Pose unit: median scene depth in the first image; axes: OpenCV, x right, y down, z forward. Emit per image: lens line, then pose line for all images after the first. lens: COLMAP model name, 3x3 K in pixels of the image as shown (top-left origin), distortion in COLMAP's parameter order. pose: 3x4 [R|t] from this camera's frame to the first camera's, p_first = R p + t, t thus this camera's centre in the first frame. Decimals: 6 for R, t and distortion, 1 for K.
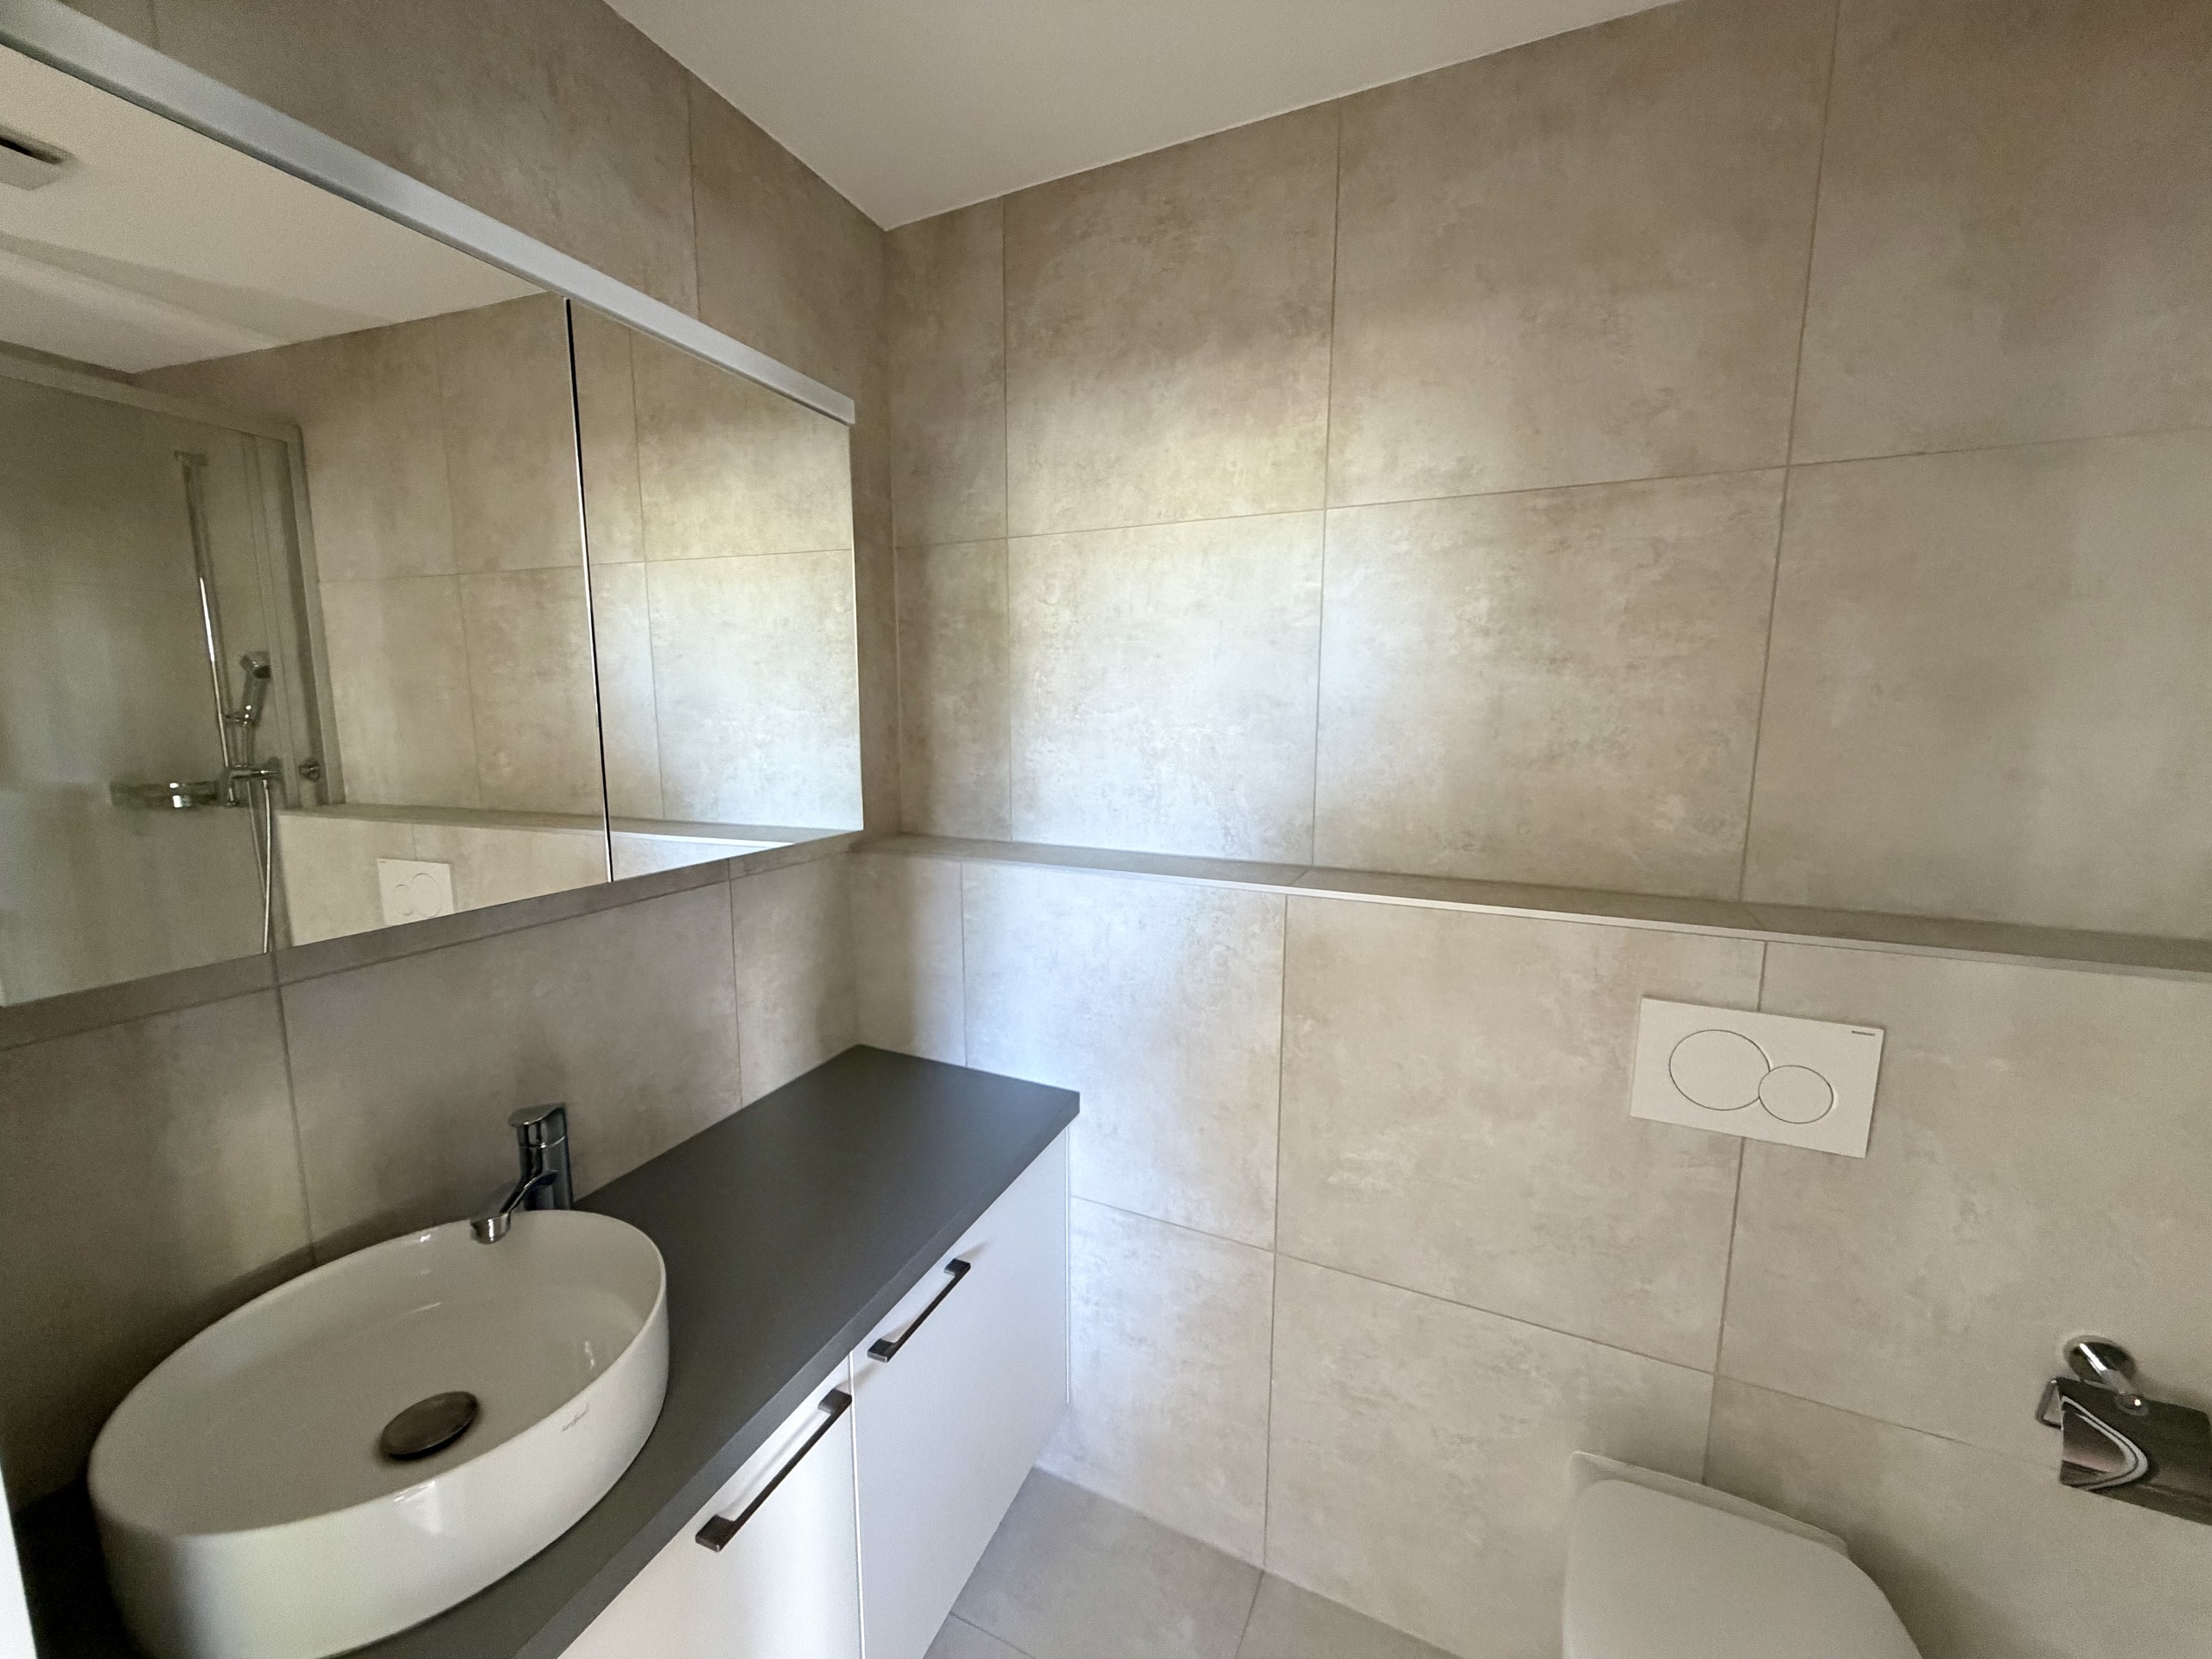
lens RADIAL K [[880.8, 0, 1098.4], [0, 880.8, 828.1], [0, 0, 1]] dist [-0.001291, -0.000263]
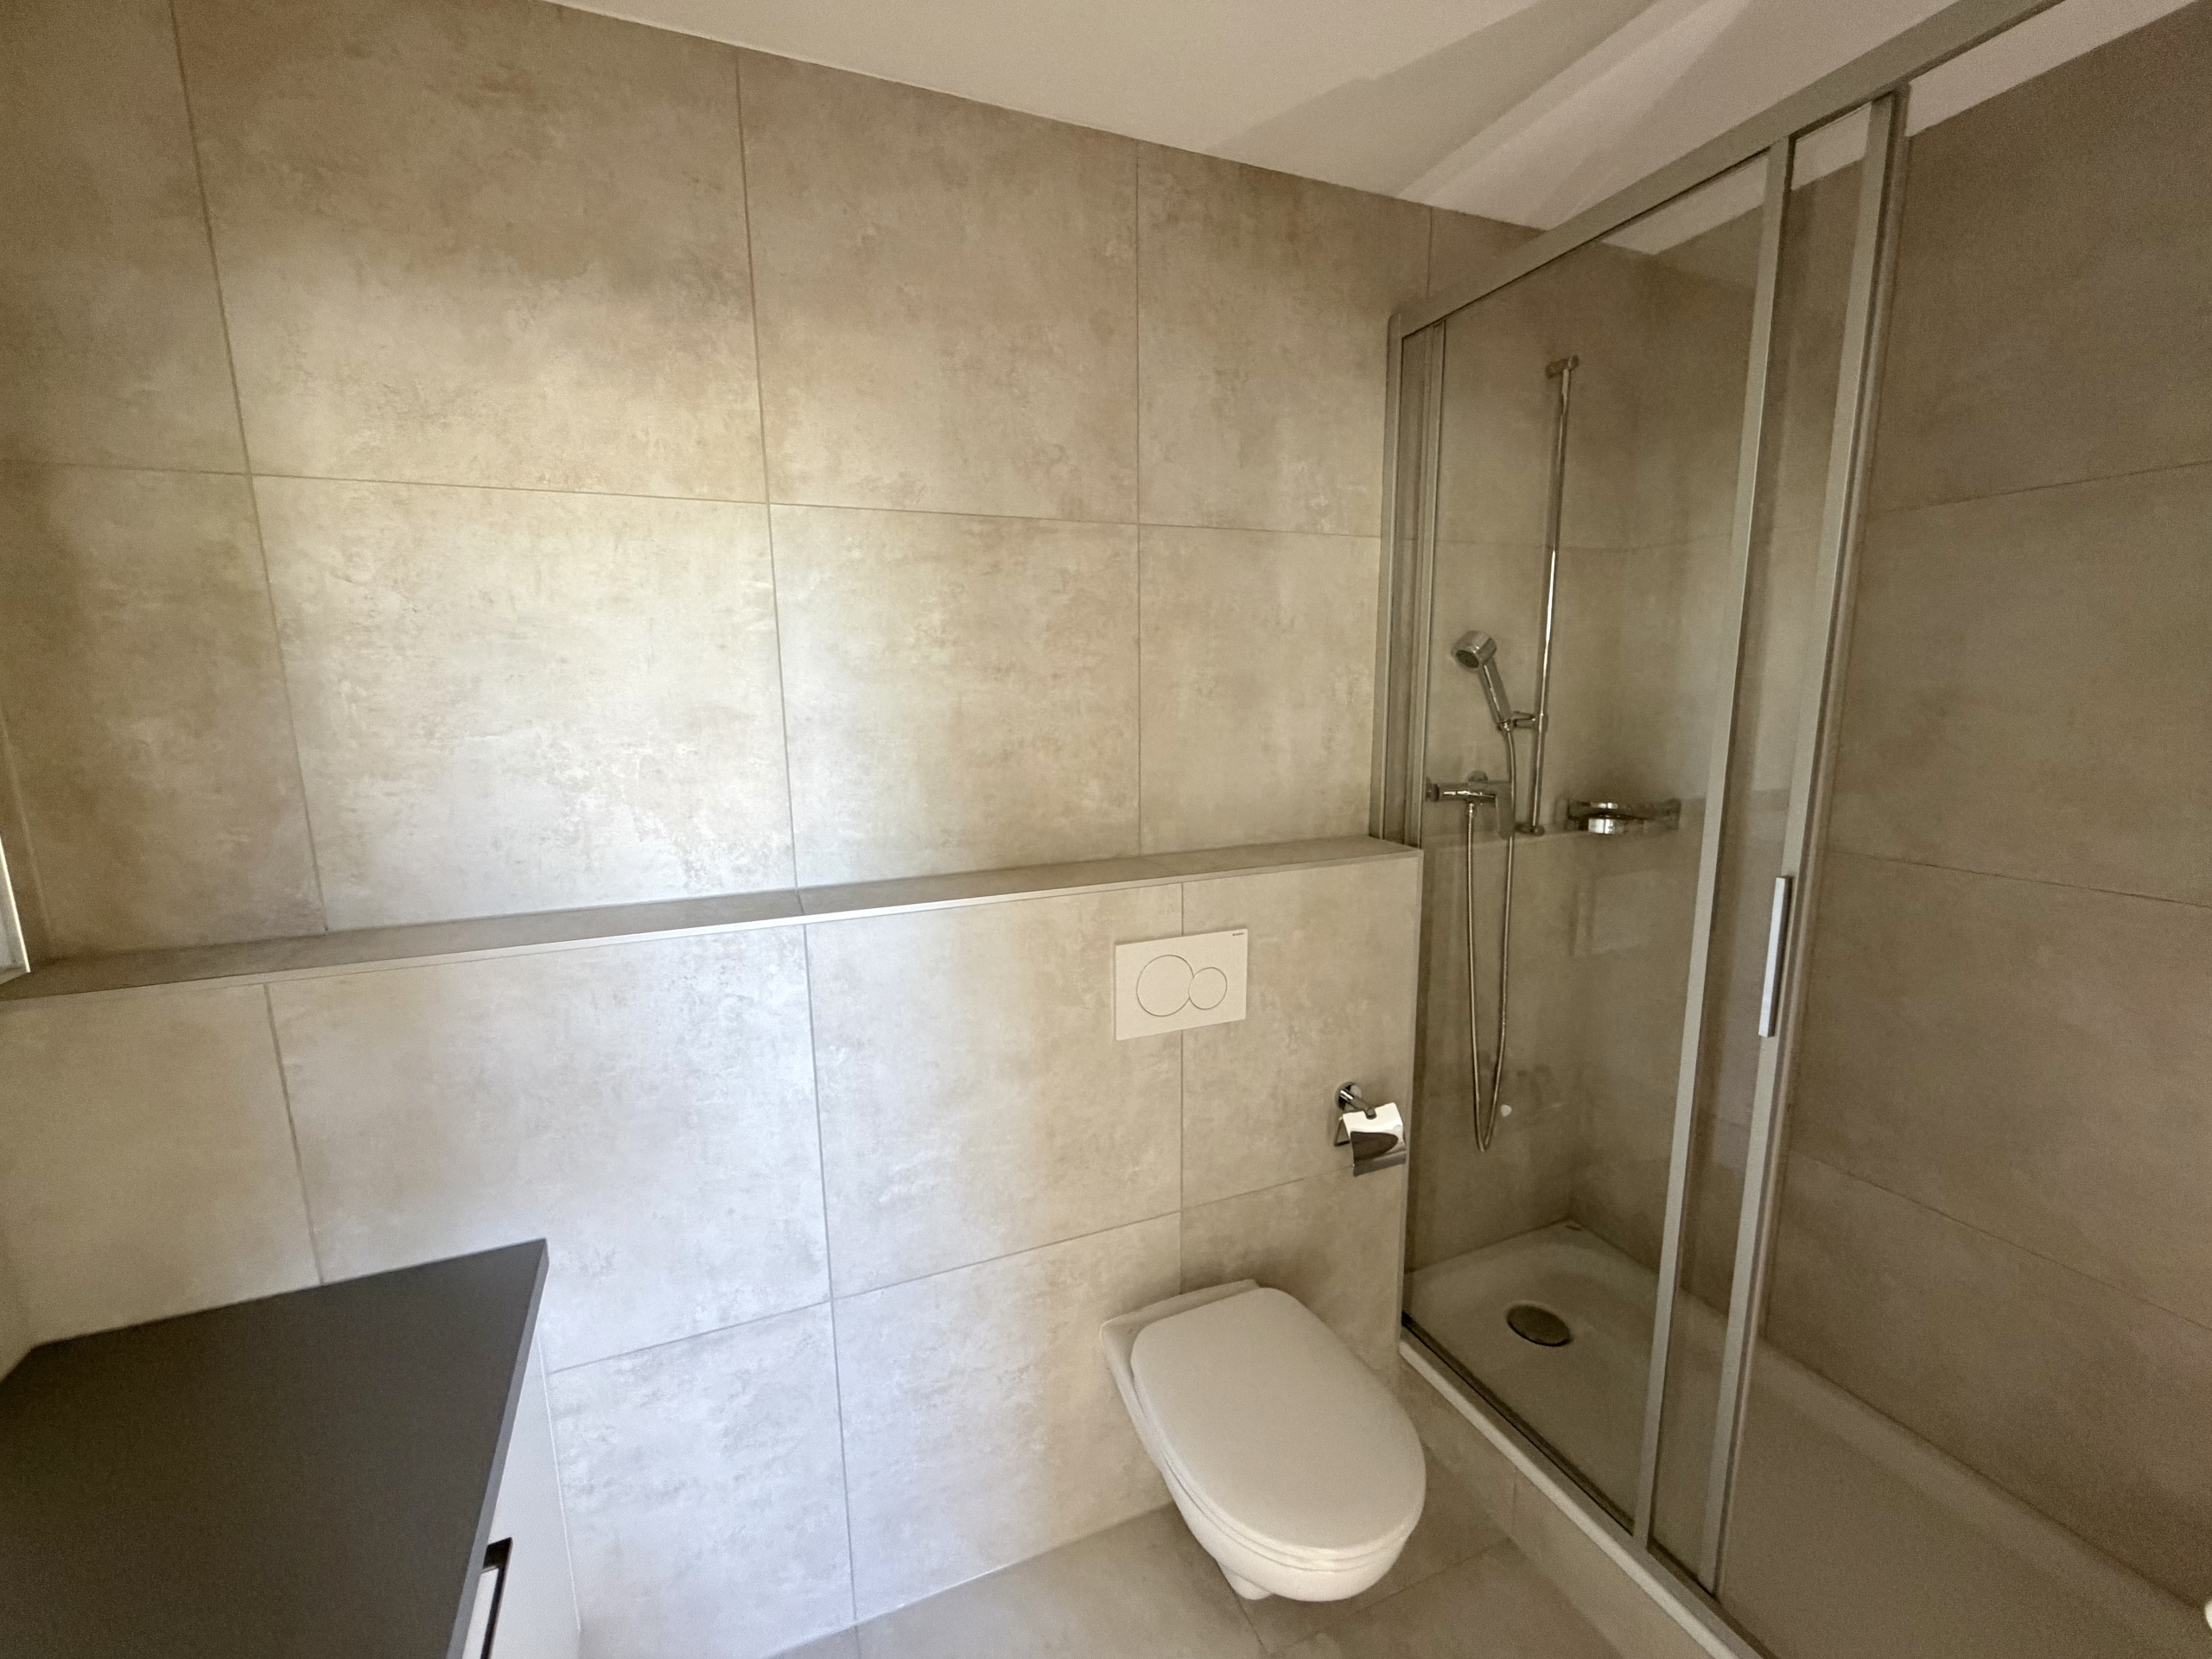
lens RADIAL K [[880.8, 0, 1098.4], [0, 880.8, 828.1], [0, 0, 1]] dist [-0.001291, -0.000263]
pose [[0.670966, -0.135443, 0.729013, -0.234250], [0.120590, 0.990019, 0.072948, -0.053705], [-0.731617, 0.038966, 0.680602, 0.138852]]
